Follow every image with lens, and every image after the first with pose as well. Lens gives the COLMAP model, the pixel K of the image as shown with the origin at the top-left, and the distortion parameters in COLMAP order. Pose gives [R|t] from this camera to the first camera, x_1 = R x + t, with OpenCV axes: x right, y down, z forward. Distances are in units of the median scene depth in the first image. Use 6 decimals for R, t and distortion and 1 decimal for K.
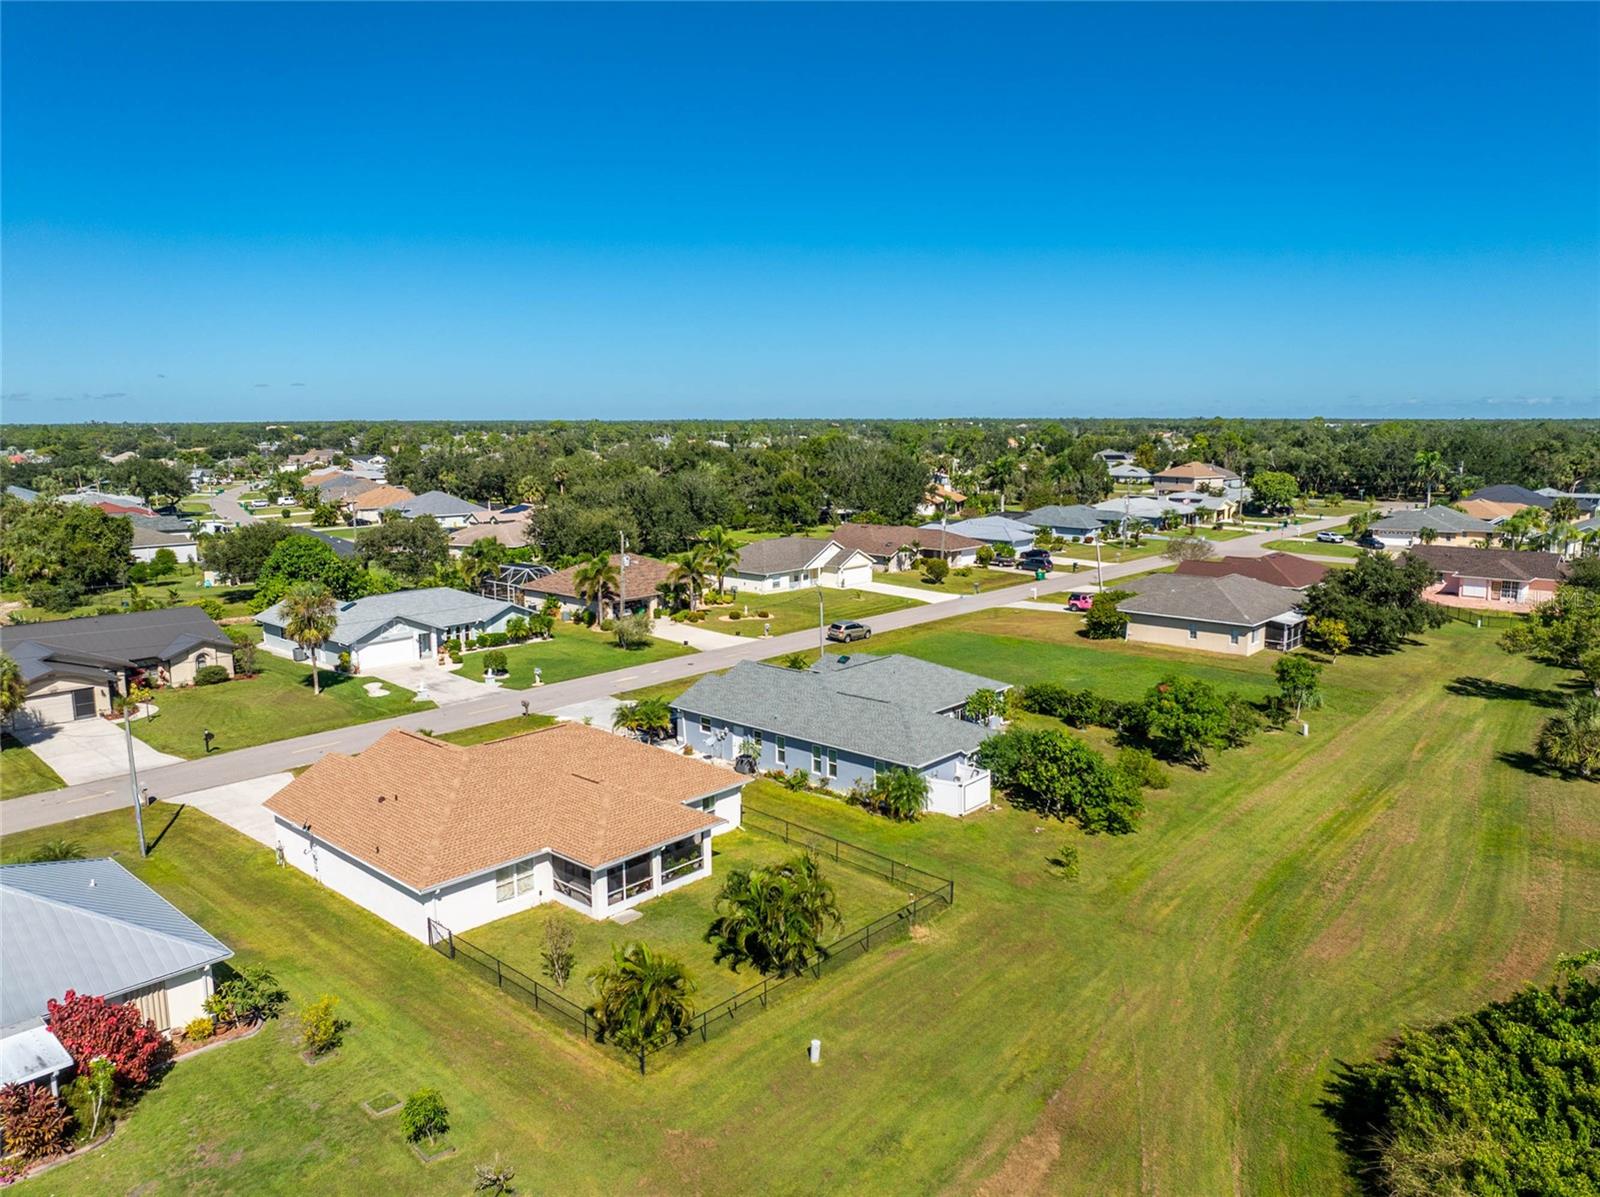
lens RADIAL K [[1116.7, 0, 800.0], [0, 1116.7, 598.5], [0, 0, 1]] dist [-0.032143, -0.008279]
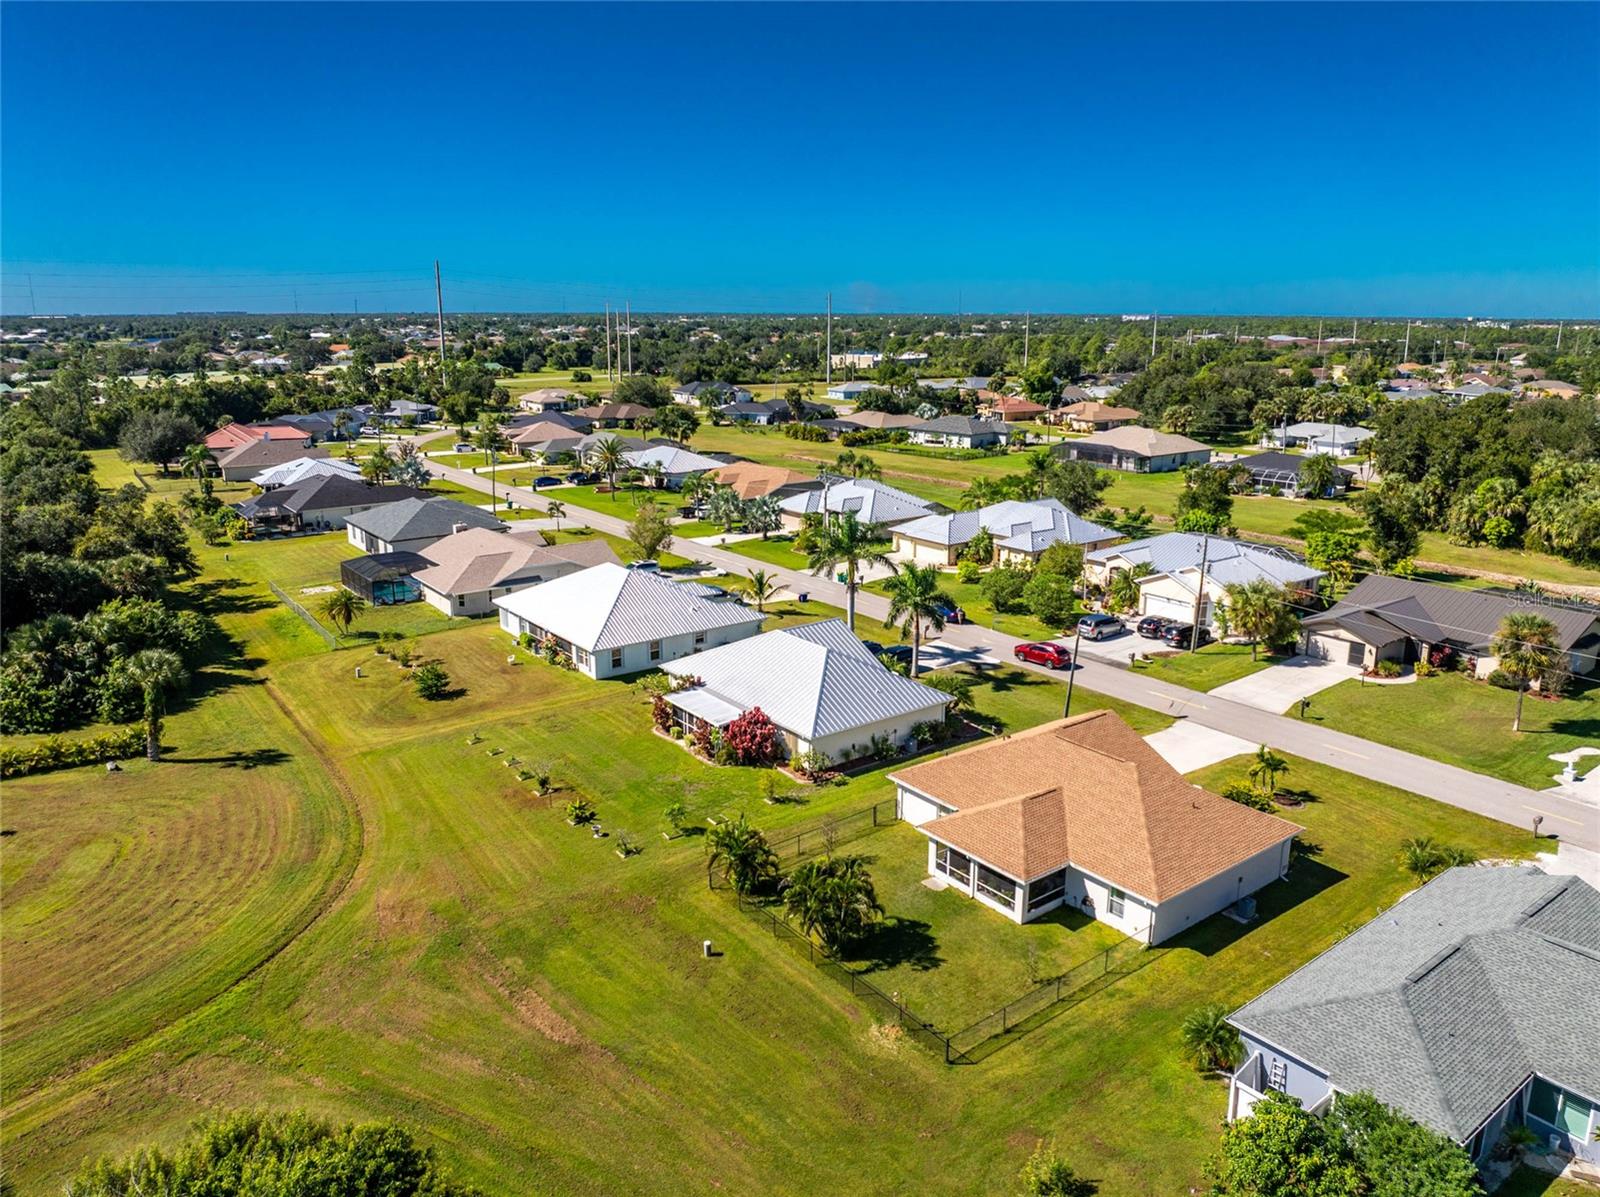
lens RADIAL K [[1116.7, 0, 800.0], [0, 1116.7, 598.5], [0, 0, 1]] dist [-0.032143, -0.008279]
pose [[-0.191949, 0.241803, -0.951150, 0.575213], [-0.150929, 0.950369, 0.272063, -0.193786], [0.969730, 0.195779, -0.145927, 0.581100]]
